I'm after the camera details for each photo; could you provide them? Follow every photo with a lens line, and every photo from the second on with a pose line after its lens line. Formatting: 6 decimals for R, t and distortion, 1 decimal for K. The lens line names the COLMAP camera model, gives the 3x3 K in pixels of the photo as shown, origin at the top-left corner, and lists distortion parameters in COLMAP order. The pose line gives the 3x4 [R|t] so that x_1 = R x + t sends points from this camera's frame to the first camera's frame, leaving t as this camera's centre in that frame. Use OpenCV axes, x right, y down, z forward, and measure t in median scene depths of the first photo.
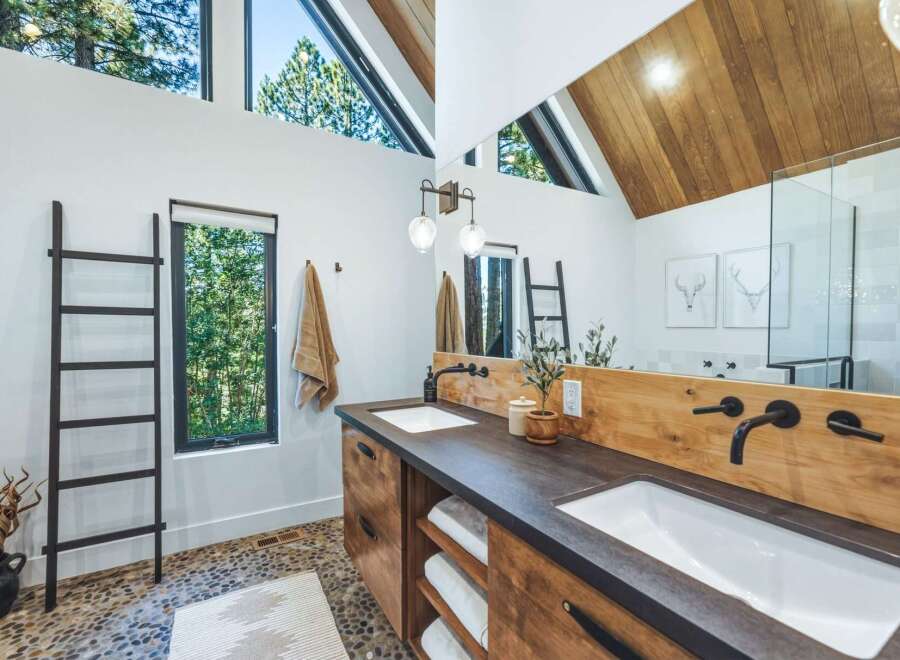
lens RADIAL K [[400.1, 0, 444.1], [0, 400.1, 341.3], [0, 0, 1]] dist [-0.001217, 0.000059]
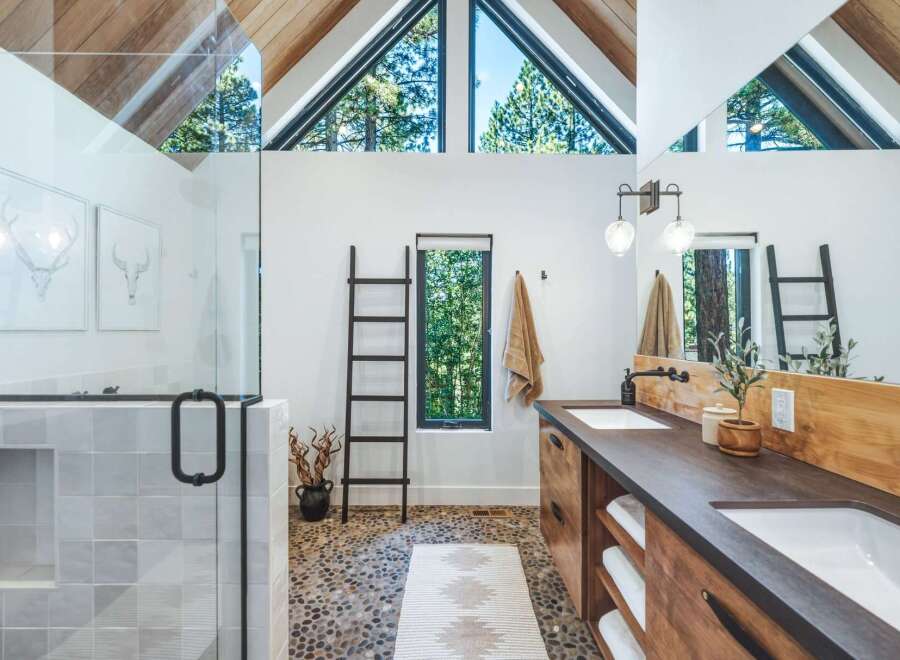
lens RADIAL K [[400.1, 0, 447.0], [0, 400.1, 333.5], [0, 0, 1]] dist [-0.001217, 0.000059]
pose [[0.860296, -0.000526, -0.509794, 0.086273], [-0.013008, 0.999651, -0.022982, 0.003083], [0.509629, 0.026402, 0.859989, -0.088410]]
